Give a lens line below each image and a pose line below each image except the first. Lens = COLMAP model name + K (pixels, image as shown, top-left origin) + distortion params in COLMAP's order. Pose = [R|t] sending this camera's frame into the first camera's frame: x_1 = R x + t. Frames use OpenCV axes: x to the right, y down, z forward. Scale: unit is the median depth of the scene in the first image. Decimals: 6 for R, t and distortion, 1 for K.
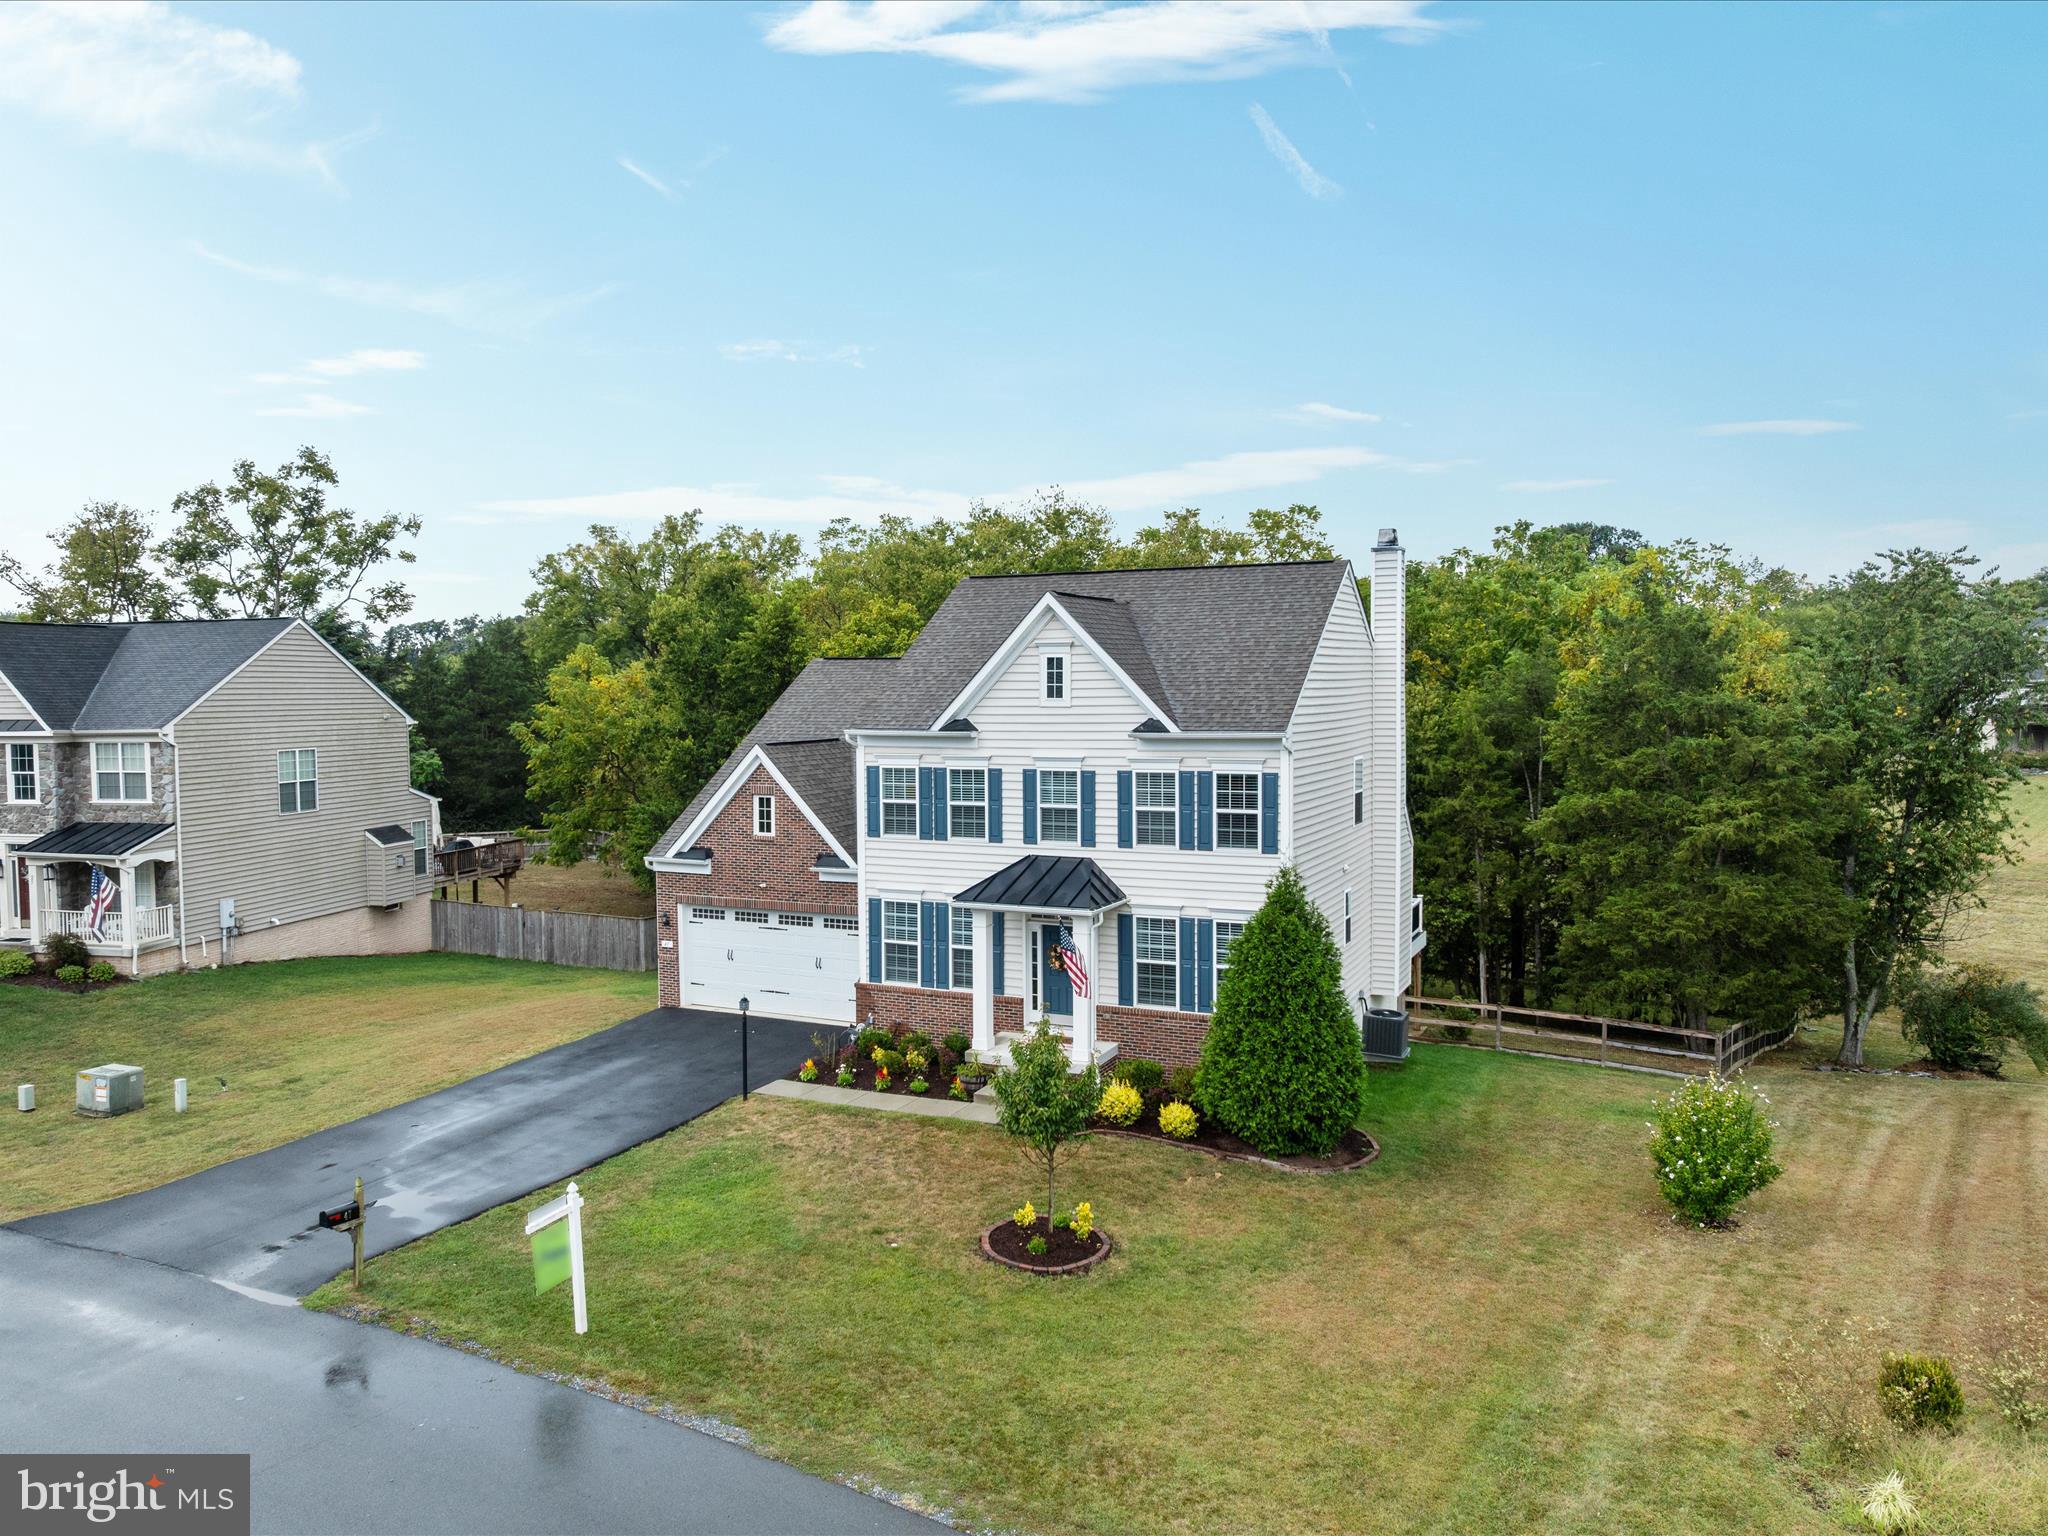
lens RADIAL K [[1460.1, 0, 1013.0], [0, 1460.1, 765.6], [0, 0, 1]] dist [-0.035750, 0.002352]
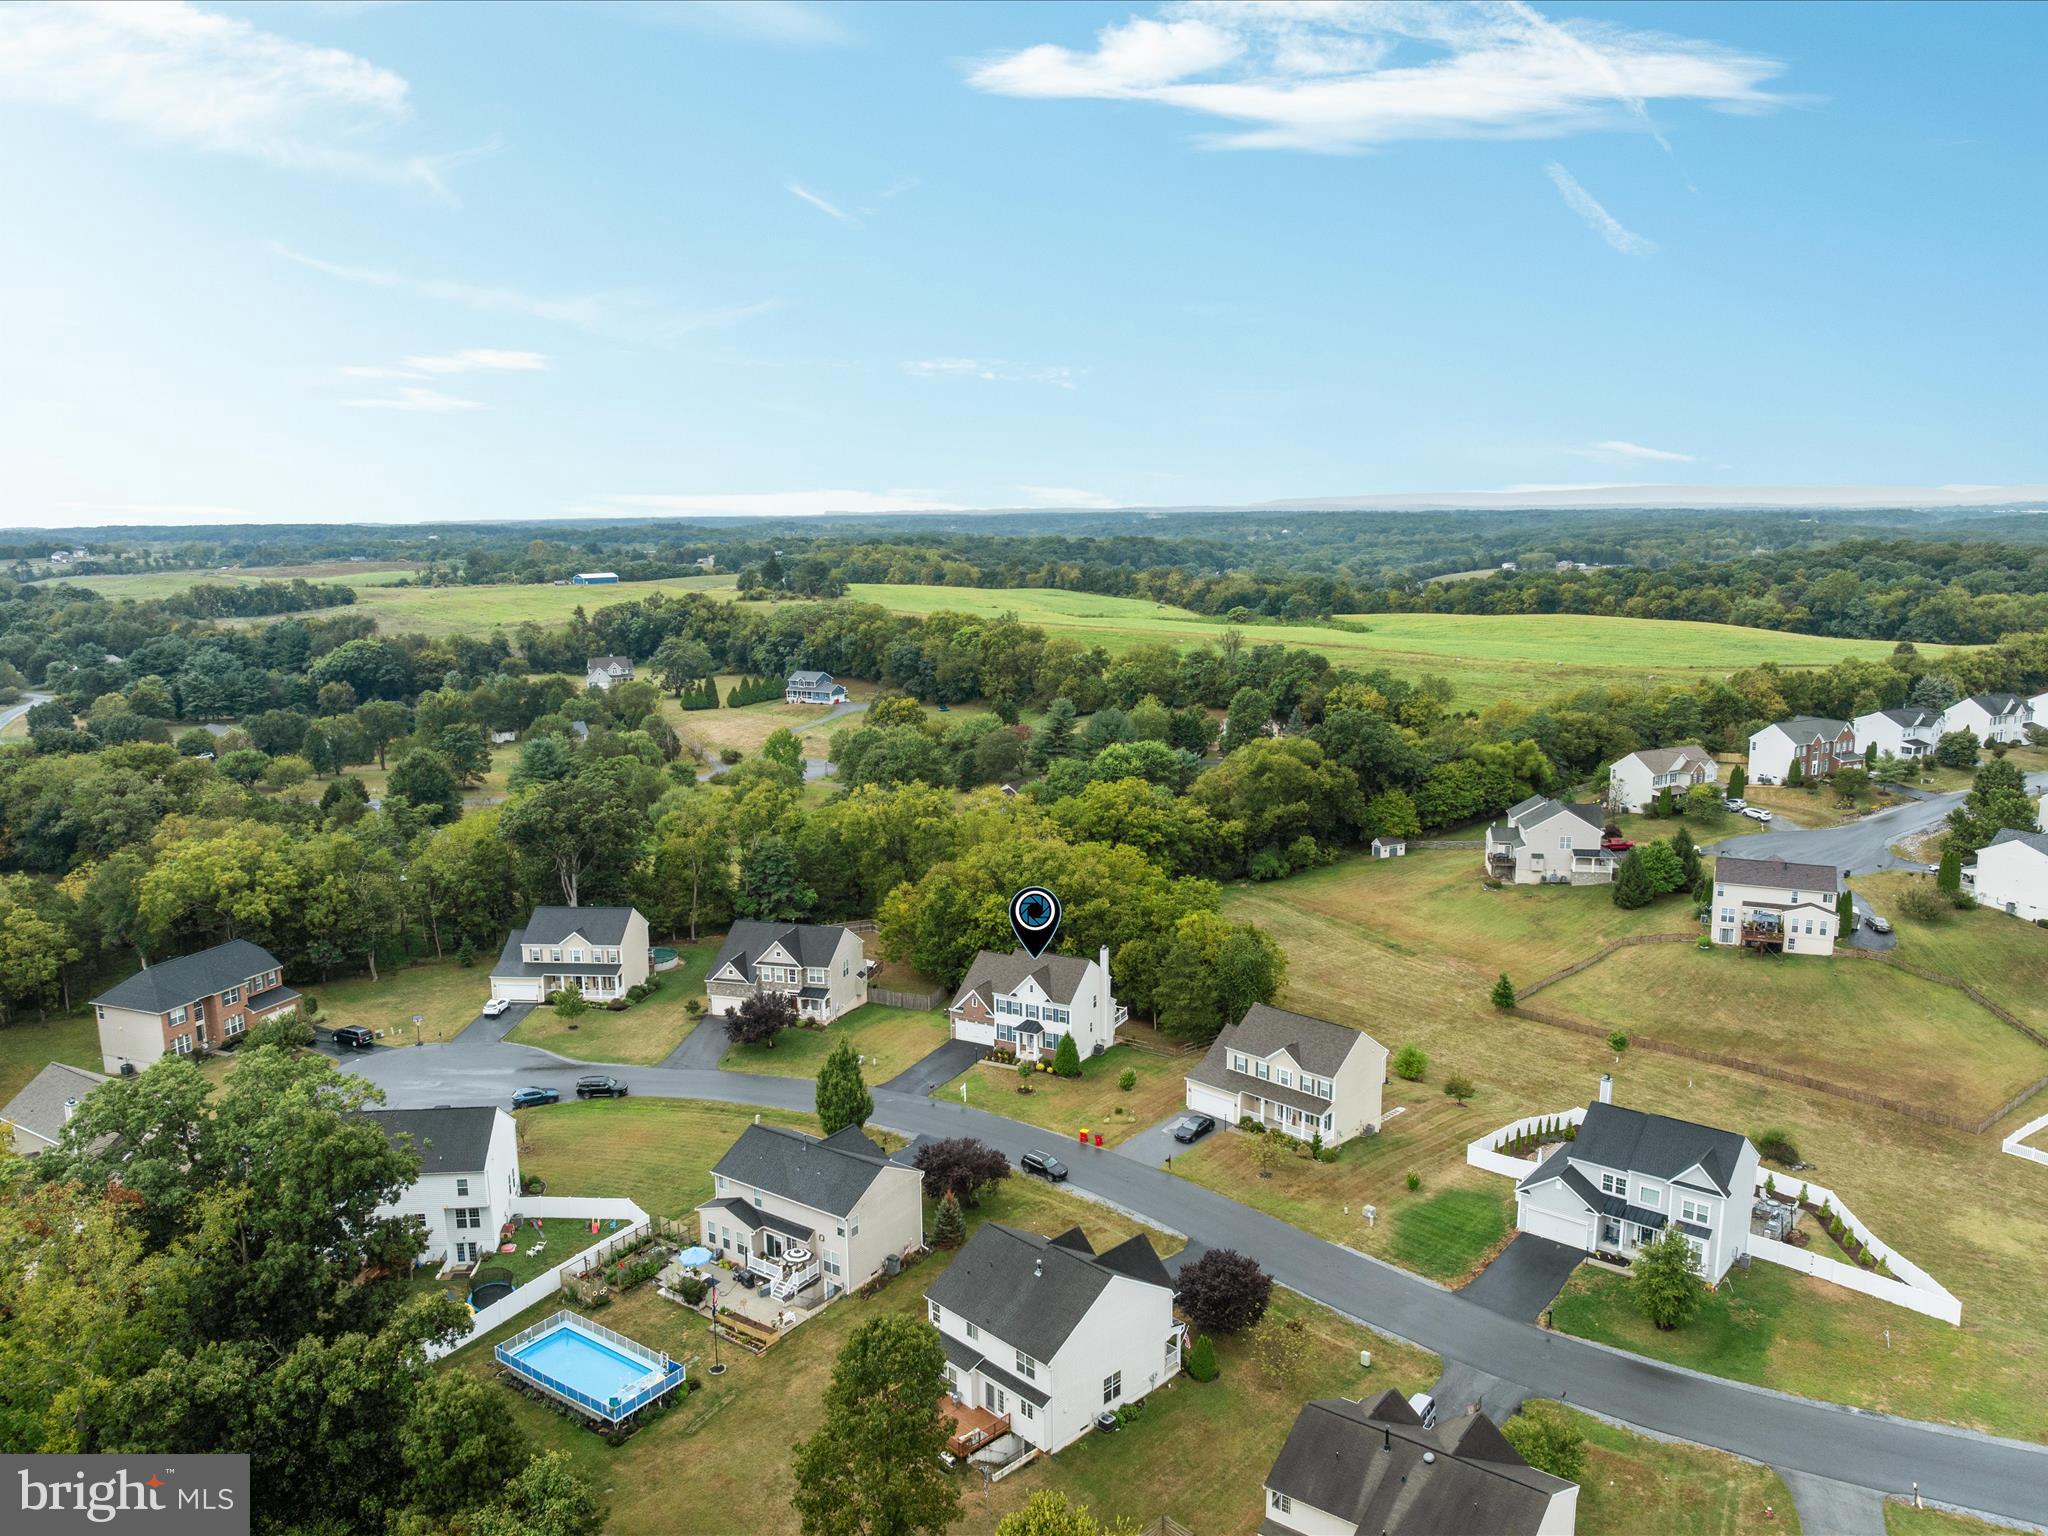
lens RADIAL K [[1485.4, 0, 1005.3], [0, 1485.4, 774.8], [0, 0, 1]] dist [-0.040106, 0.020394]
pose [[0.998516, 0.004959, -0.054229, 0.222099], [0.002299, 0.991118, 0.132963, -1.551369], [0.054407, -0.132890, 0.989636, -4.278056]]
